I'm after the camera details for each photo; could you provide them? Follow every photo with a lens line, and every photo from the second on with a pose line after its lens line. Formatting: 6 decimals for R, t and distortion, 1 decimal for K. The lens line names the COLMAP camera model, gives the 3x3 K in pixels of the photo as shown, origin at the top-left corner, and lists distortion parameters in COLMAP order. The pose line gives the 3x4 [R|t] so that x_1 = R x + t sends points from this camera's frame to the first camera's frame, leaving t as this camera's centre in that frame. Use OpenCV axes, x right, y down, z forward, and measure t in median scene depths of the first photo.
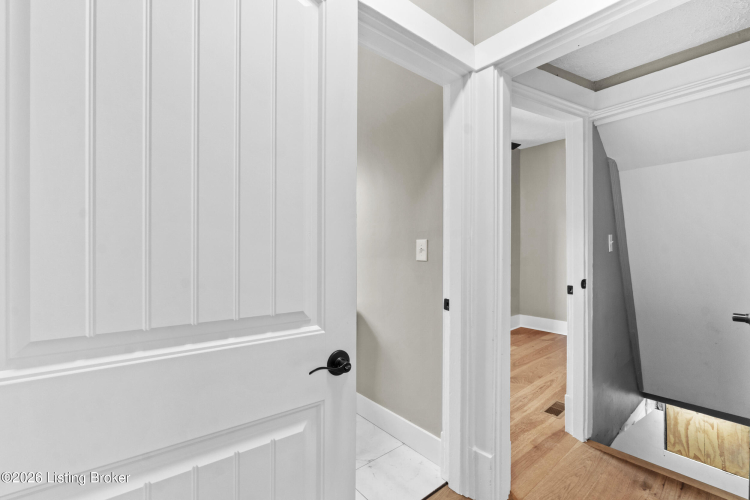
lens RADIAL K [[321.9, 0, 369.6], [0, 321.9, 250.1], [0, 0, 1]] dist [-0.003131, 0.000015]
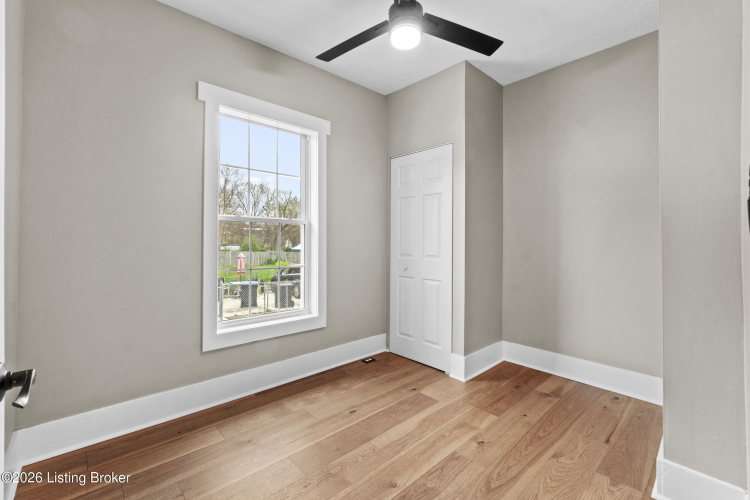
lens RADIAL K [[329.2, 0, 375.4], [0, 329.2, 238.0], [0, 0, 1]] dist [0.029597, -0.000046]
pose [[0.998128, 0.004557, 0.060993, 0.220431], [-0.003959, 0.999943, -0.009922, 0.003902], [-0.061035, 0.009662, 0.998089, 0.450418]]
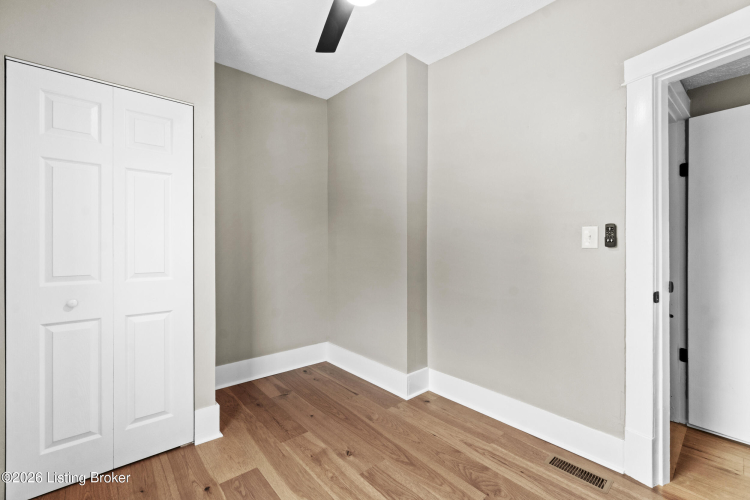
lens RADIAL K [[321.9, 0, 369.6], [0, 321.9, 250.1], [0, 0, 1]] dist [-0.003131, 0.000015]
pose [[-0.024699, -0.004677, 0.999684, -0.065787], [0.001863, 0.999987, 0.004725, 0.003152], [-0.999693, 0.001979, -0.024690, 0.926000]]
